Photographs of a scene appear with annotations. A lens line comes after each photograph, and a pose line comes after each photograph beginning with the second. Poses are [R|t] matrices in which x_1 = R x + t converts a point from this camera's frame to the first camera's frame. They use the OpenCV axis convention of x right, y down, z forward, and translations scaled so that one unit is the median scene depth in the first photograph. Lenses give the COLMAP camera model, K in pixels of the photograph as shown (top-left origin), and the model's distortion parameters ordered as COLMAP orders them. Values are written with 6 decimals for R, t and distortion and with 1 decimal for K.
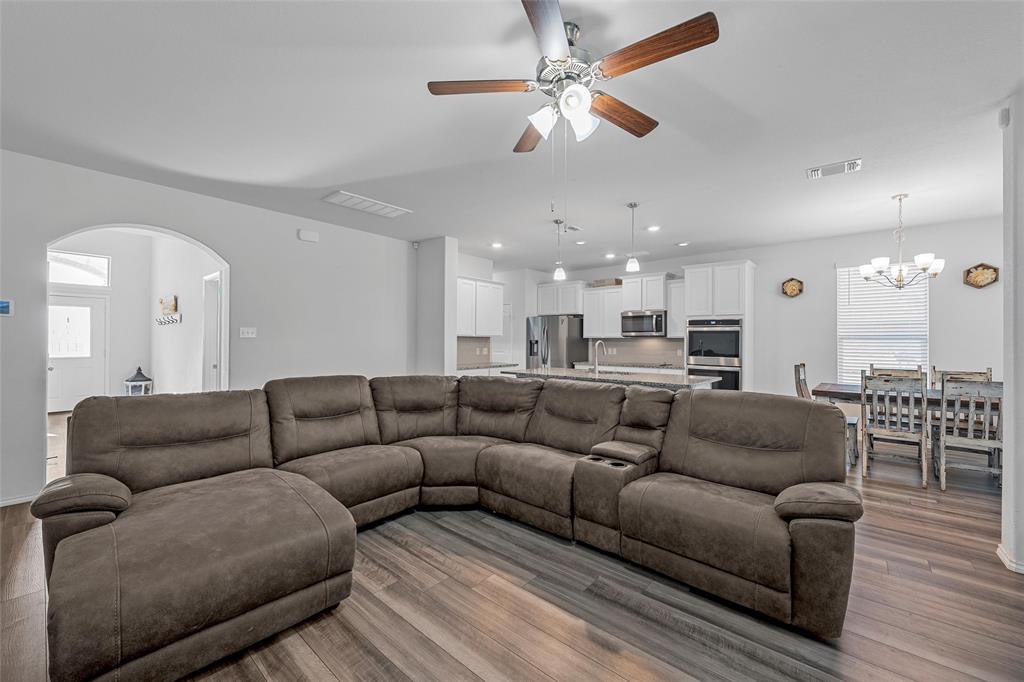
lens RADIAL K [[397.5, 0, 514.5], [0, 397.5, 338.5], [0, 0, 1]] dist [-0.005591, -0.000426]
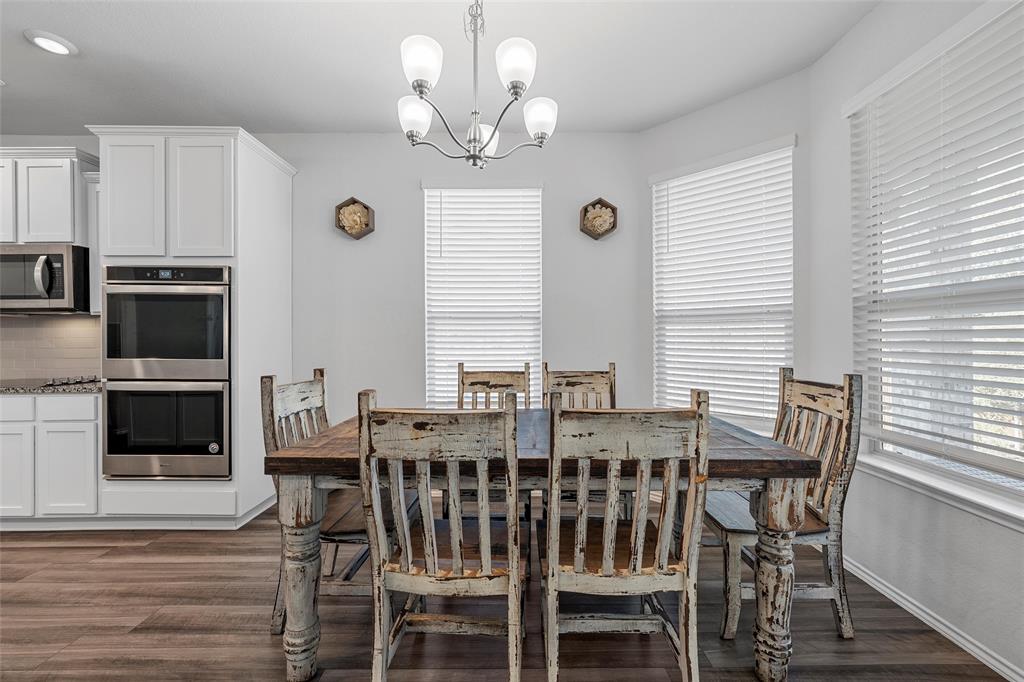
lens RADIAL K [[411.4, 0, 515.3], [0, 411.4, 341.3], [0, 0, 1]] dist [-0.005985, 0.001184]
pose [[0.755240, -0.008267, 0.655397, 0.615881], [0.003682, 0.999958, 0.008370, 0.032580], [-0.655439, -0.003908, 0.755238, 0.559636]]
